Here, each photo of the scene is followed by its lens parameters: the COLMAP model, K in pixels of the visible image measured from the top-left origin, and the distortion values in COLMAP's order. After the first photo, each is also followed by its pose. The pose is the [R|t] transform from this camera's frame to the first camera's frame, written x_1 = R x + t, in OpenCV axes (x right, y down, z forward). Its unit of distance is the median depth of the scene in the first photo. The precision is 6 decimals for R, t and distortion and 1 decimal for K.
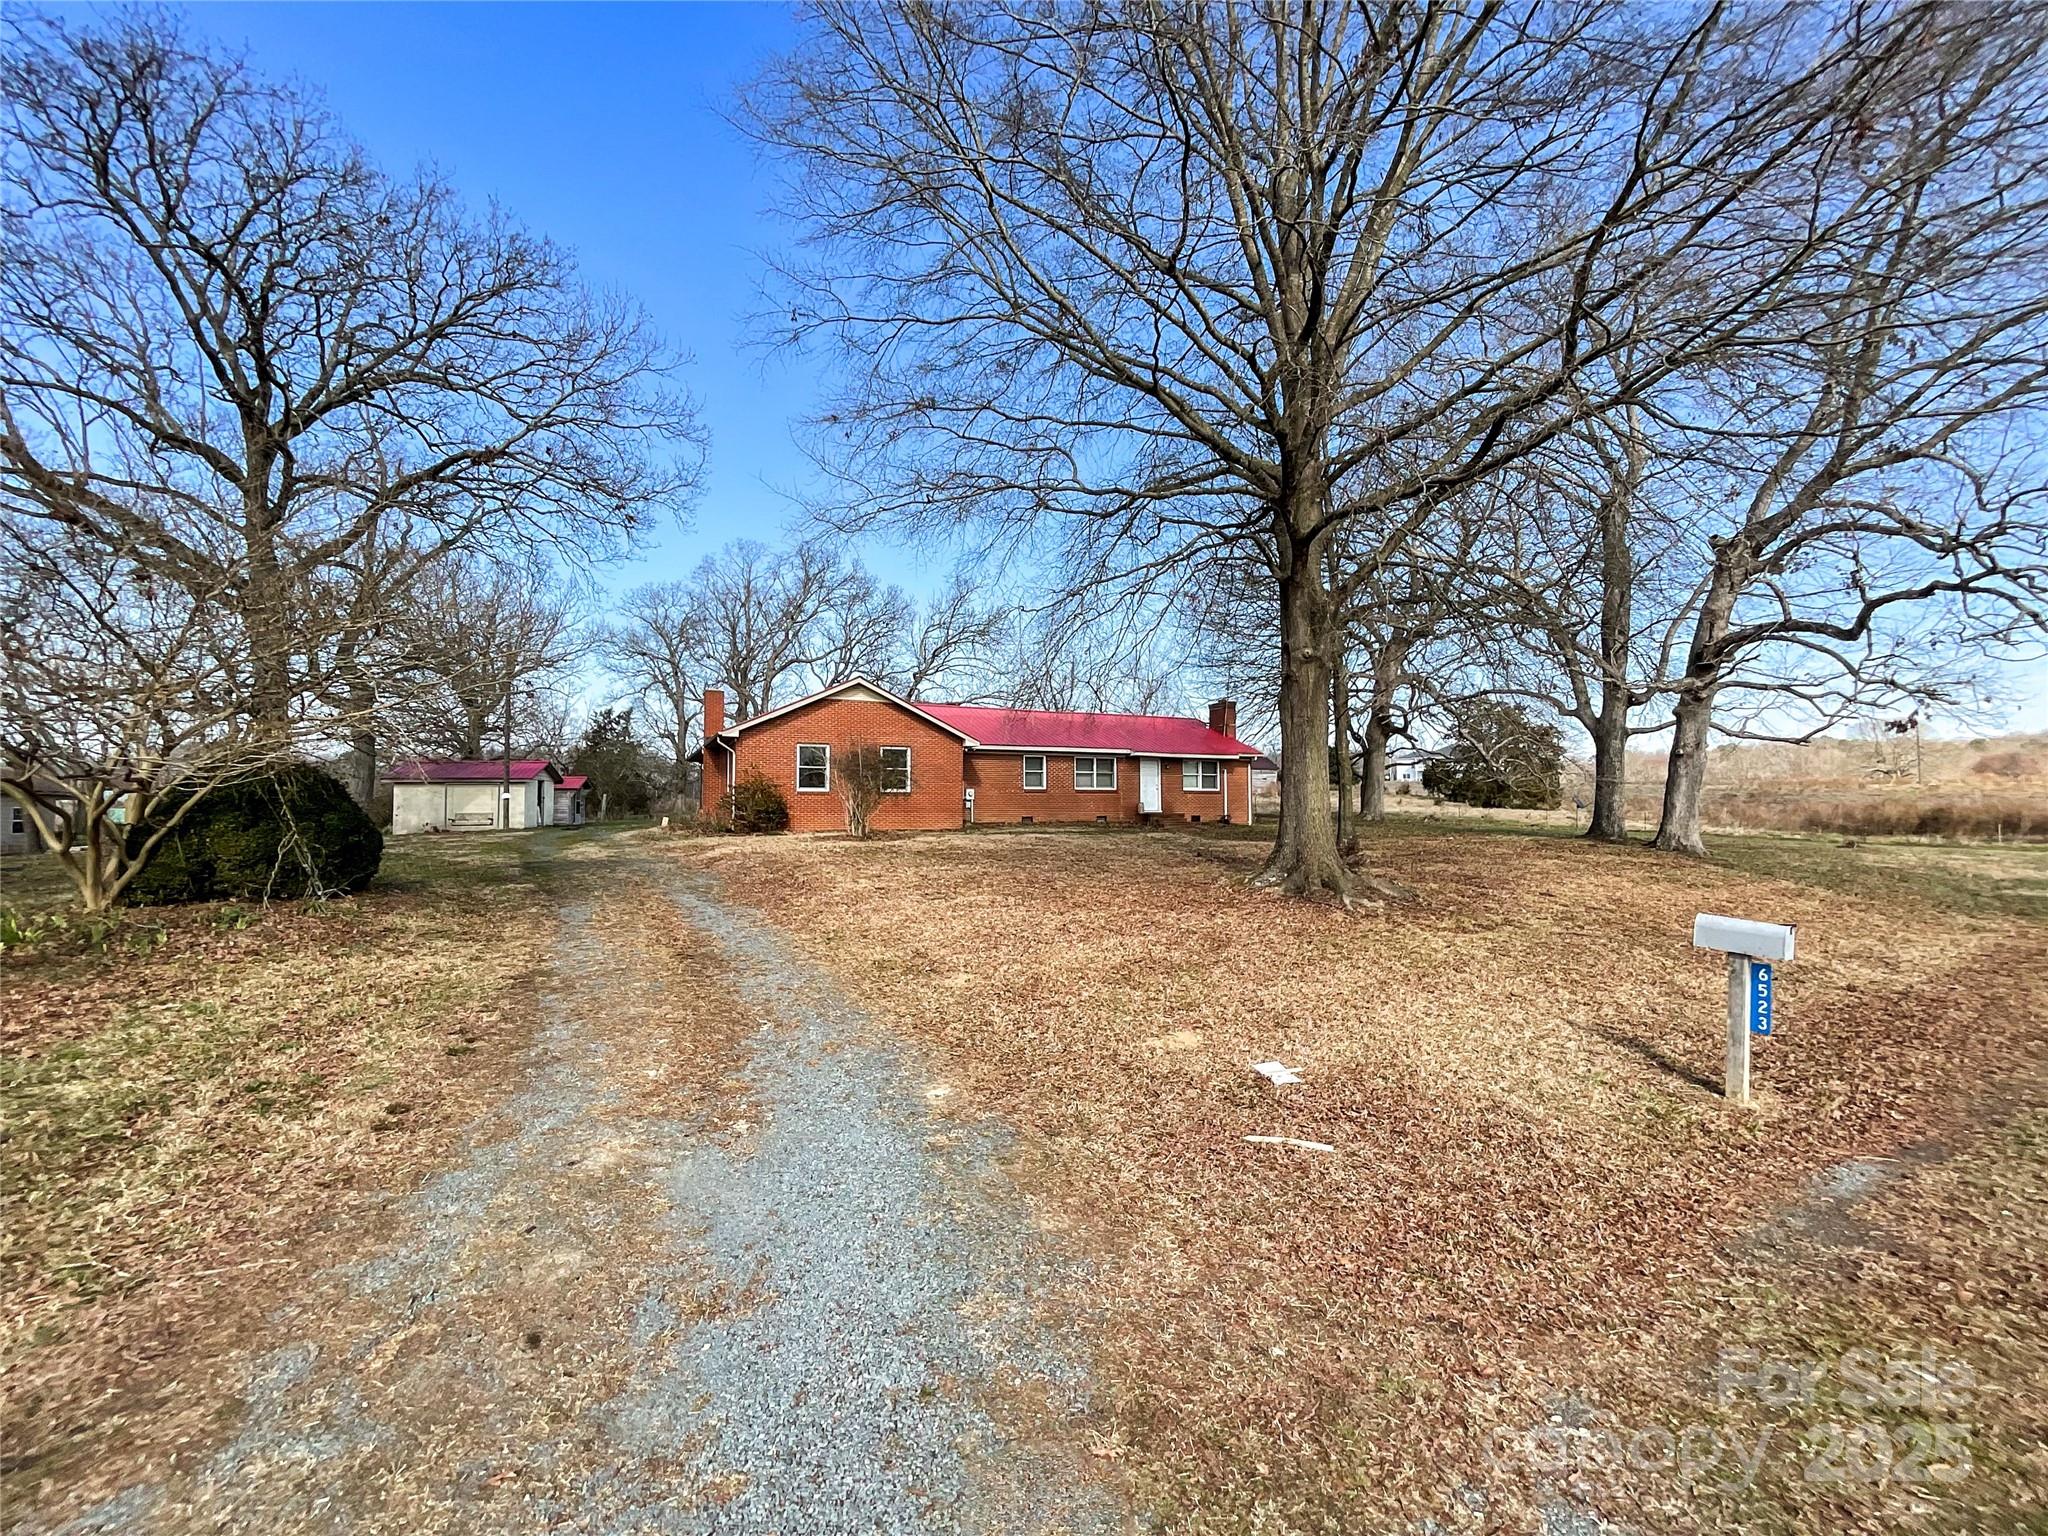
lens RADIAL K [[863.6, 0, 1027.1], [0, 863.6, 779.0], [0, 0, 1]] dist [-0.015948, 0.000198]
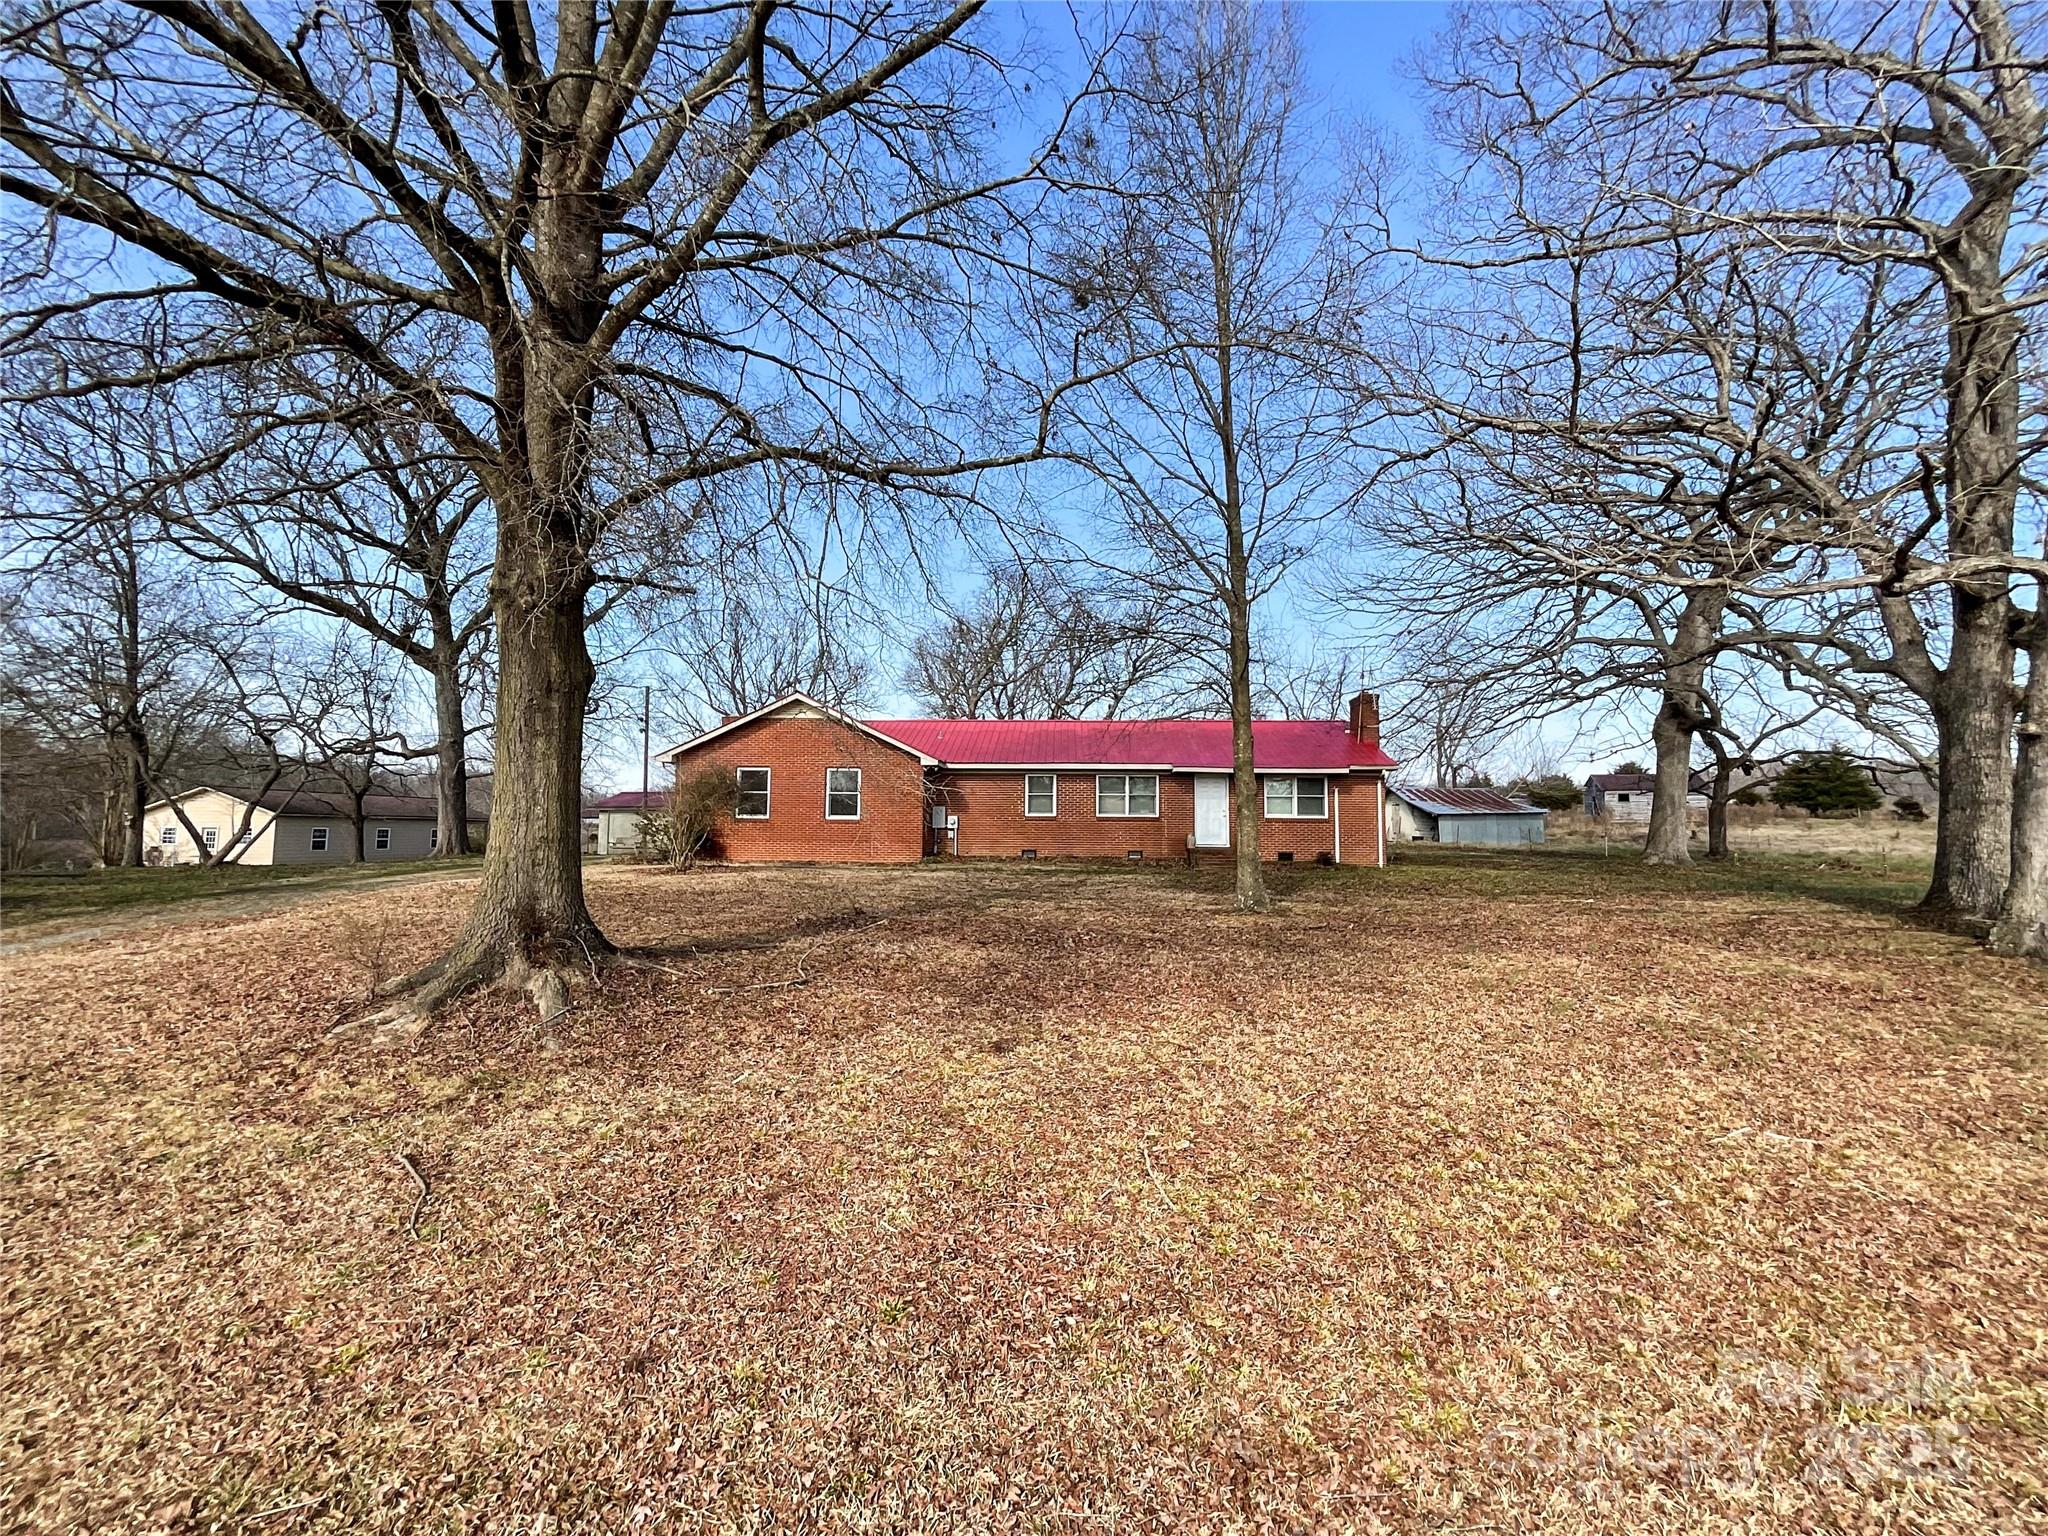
lens RADIAL K [[863.6, 0, 1027.1], [0, 863.6, 779.0], [0, 0, 1]] dist [-0.015948, 0.000198]
pose [[0.884421, -0.025300, -0.466003, 0.368092], [0.007374, 0.999162, -0.040250, 0.009496], [0.466631, 0.032161, 0.883867, 0.259571]]
